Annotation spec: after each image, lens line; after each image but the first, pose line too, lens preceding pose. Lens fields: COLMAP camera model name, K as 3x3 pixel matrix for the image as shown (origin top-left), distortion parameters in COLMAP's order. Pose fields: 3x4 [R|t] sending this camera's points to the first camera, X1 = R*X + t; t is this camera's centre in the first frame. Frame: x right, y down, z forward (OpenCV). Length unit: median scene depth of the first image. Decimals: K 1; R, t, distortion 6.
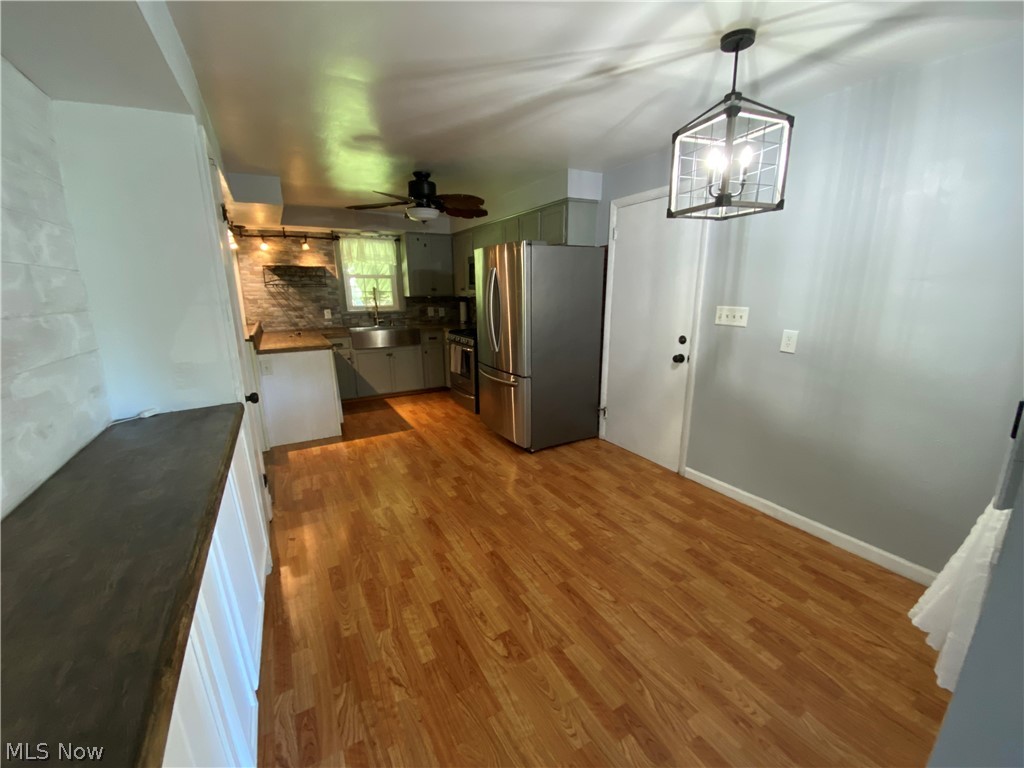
lens RADIAL K [[415.7, 0, 512.4], [0, 415.7, 386.4], [0, 0, 1]] dist [-0.005133, -0.002044]
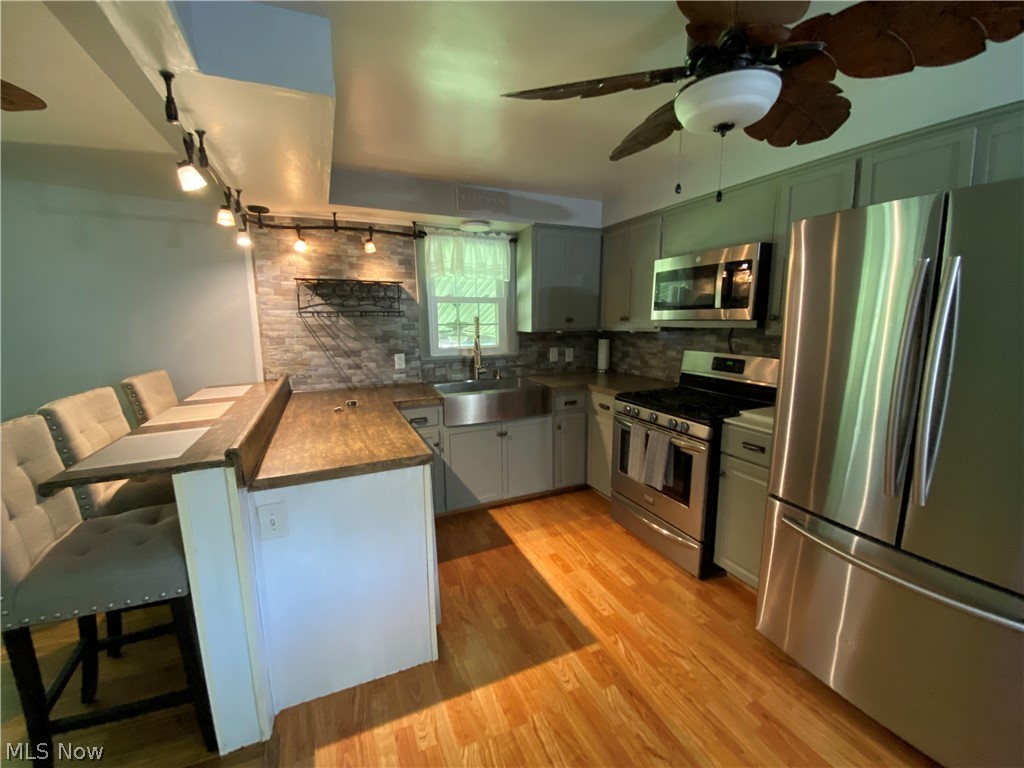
lens RADIAL K [[415.7, 0, 510.2], [0, 415.7, 383.3], [0, 0, 1]] dist [-0.005133, -0.002044]
pose [[0.995114, 0.018452, -0.096994, -0.260431], [-0.025089, 0.997393, -0.067658, -0.121396], [0.095492, 0.069761, 0.992983, 0.487215]]
